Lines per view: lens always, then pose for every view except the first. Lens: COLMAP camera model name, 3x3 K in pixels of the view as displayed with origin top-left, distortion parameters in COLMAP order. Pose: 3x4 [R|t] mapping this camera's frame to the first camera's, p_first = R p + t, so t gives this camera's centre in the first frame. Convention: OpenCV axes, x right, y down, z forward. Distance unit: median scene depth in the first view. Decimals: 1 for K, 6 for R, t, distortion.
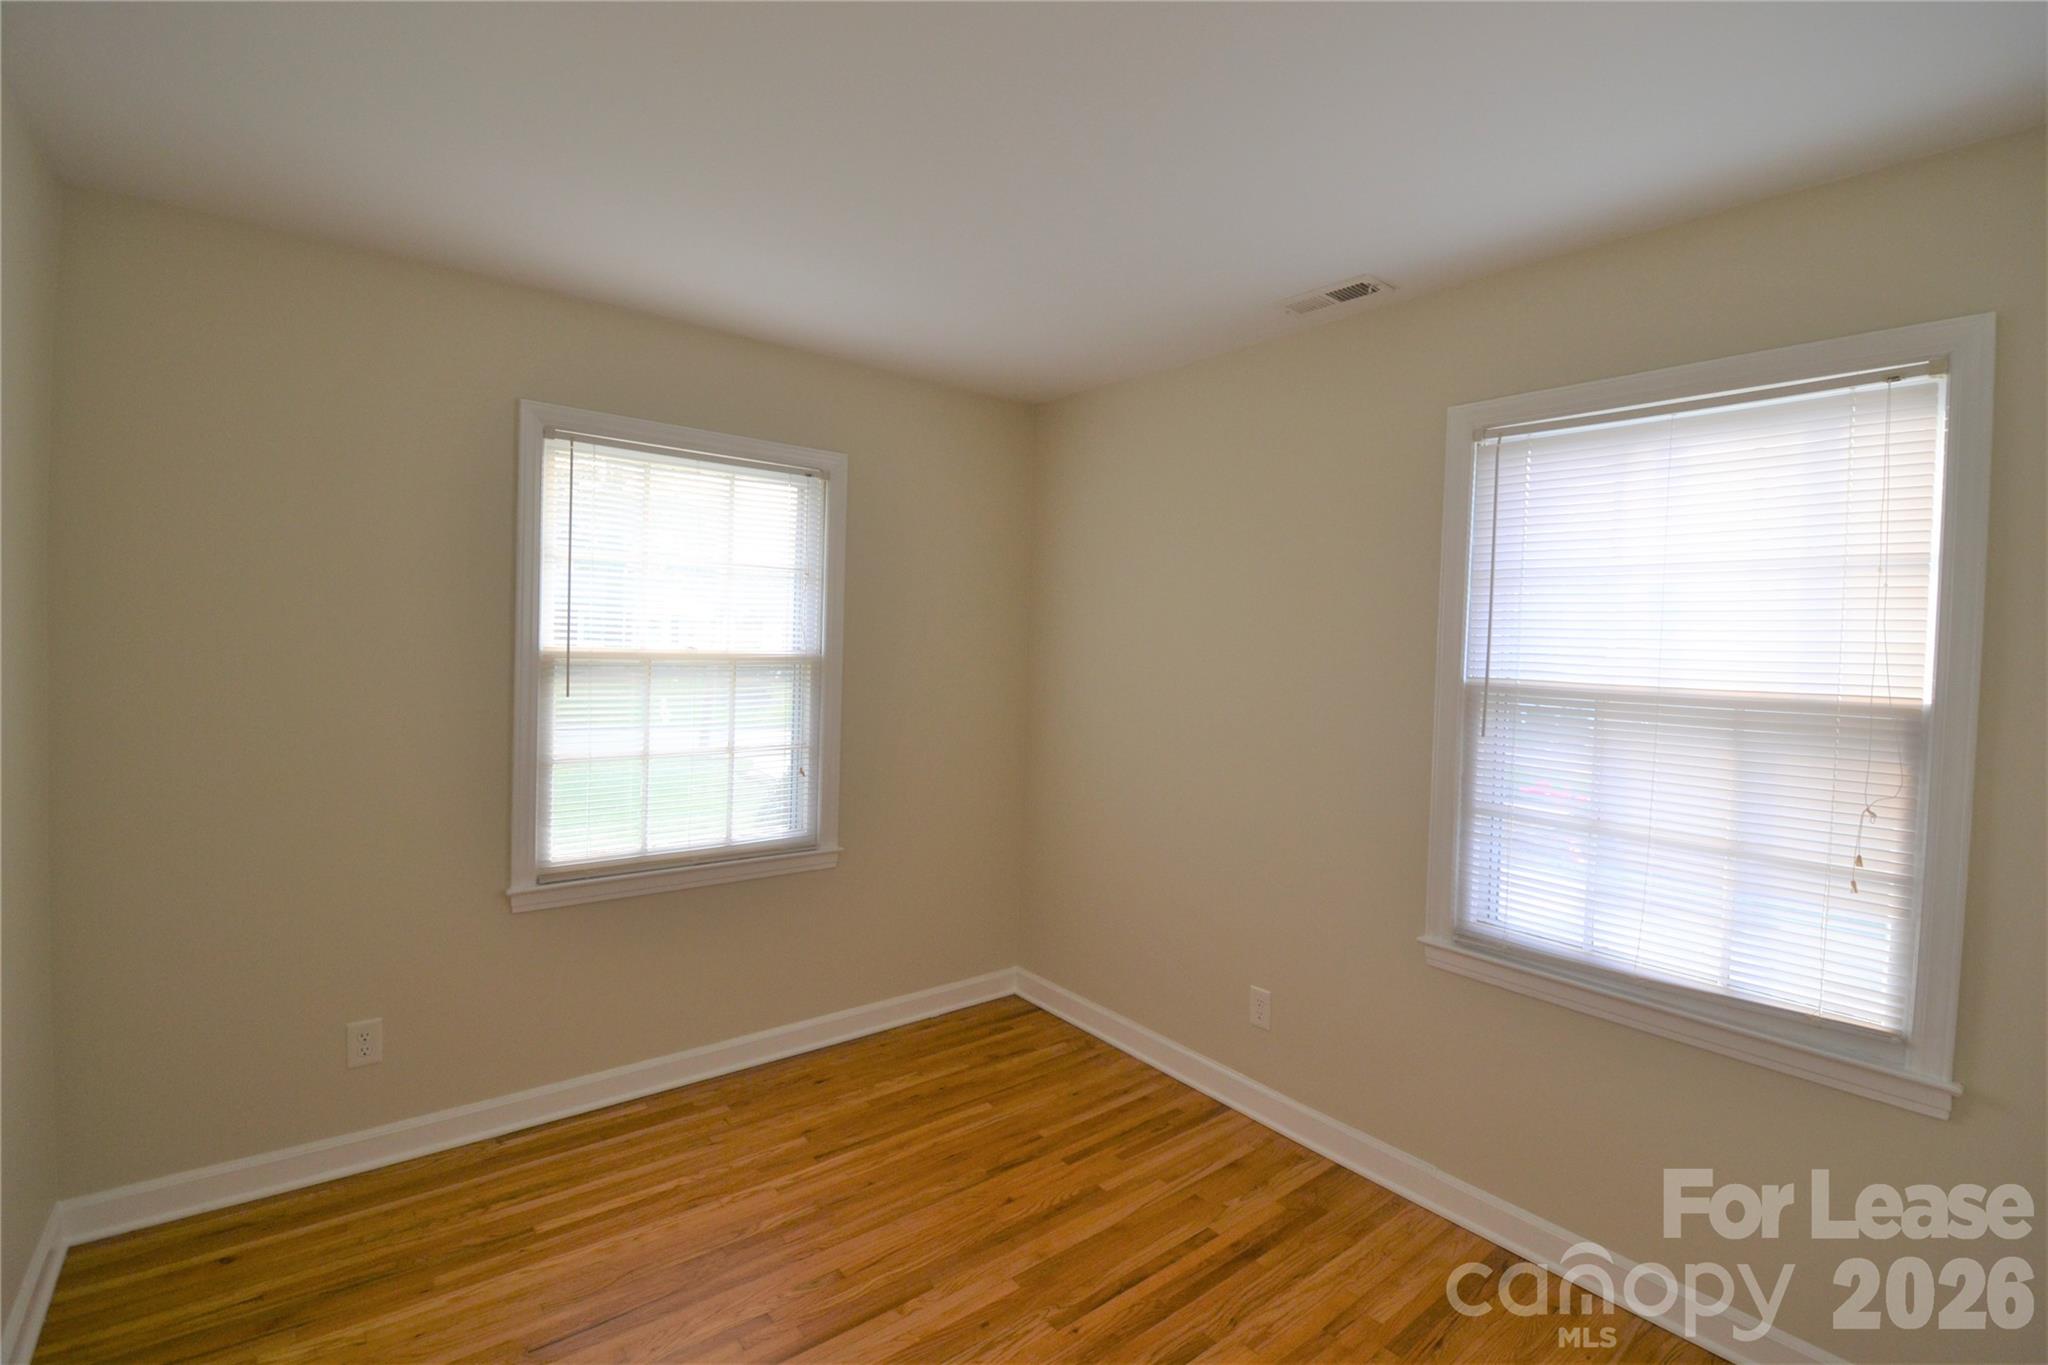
lens RADIAL K [[910.7, 0, 1046.3], [0, 910.7, 668.0], [0, 0, 1]] dist [0.003626, -0.015986]
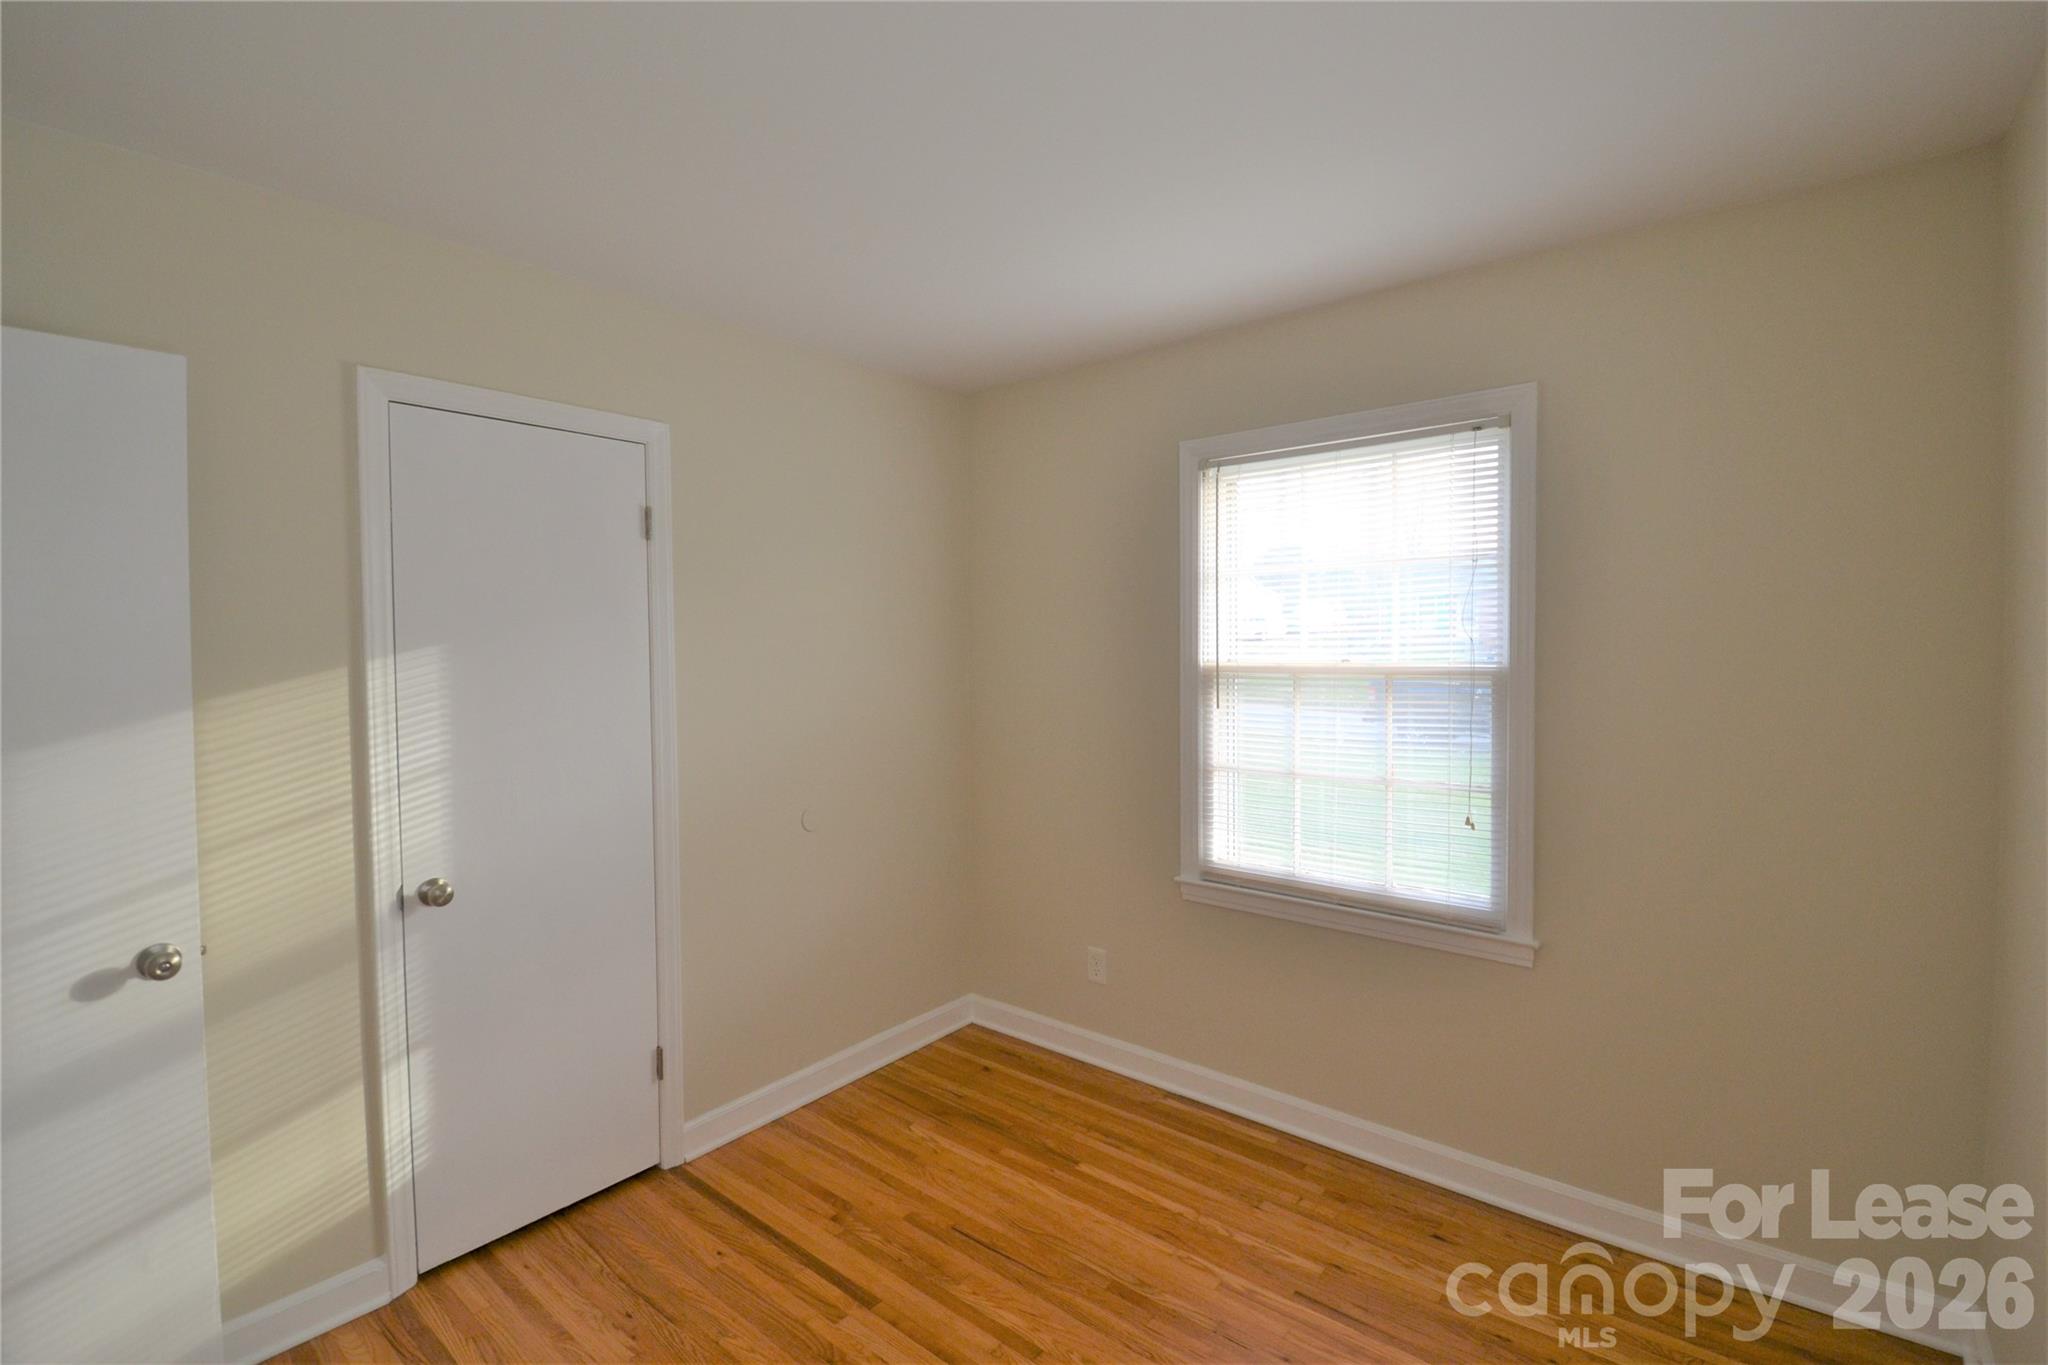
lens RADIAL K [[910.7, 0, 1046.3], [0, 910.7, 668.0], [0, 0, 1]] dist [0.003626, -0.015986]
pose [[0.211597, -0.004904, -0.977345, 0.485095], [-0.019978, 0.999757, -0.009341, -0.001557], [0.977153, 0.021502, 0.211448, 0.600720]]
